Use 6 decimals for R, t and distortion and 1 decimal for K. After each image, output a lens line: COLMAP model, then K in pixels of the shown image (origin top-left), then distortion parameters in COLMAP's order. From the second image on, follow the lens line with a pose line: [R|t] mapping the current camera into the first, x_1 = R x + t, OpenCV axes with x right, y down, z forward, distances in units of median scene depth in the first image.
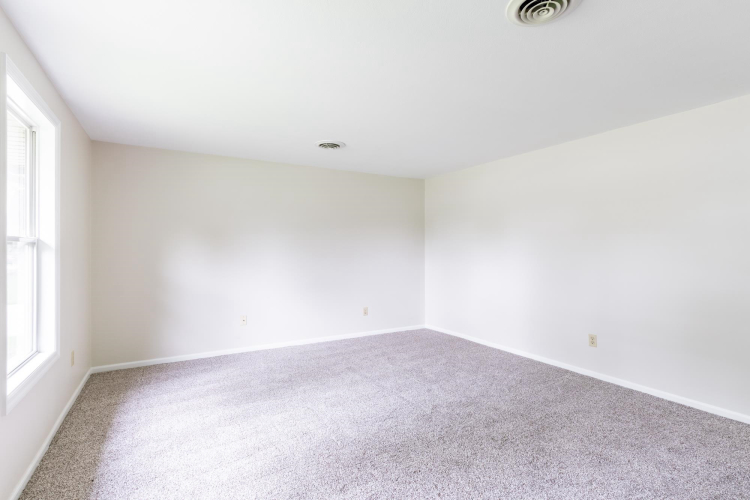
lens RADIAL K [[366.3, 0, 375.0], [0, 366.3, 250.0], [0, 0, 1]] dist [-0.002270, 0.001035]
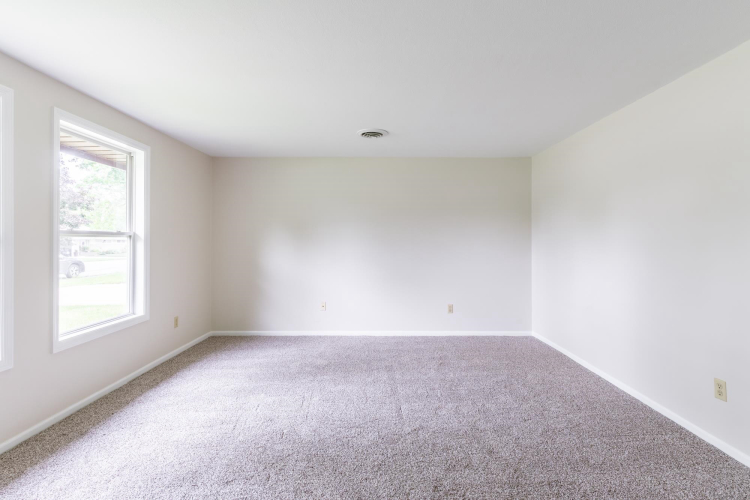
lens RADIAL K [[361.4, 0, 375.1], [0, 361.4, 239.6], [0, 0, 1]] dist [-0.001097, -0.000151]
pose [[0.867471, 0.000067, -0.497488, 0.393443], [-0.003170, 0.999980, -0.005392, -0.000235], [0.497478, 0.006254, 0.867454, 0.182520]]
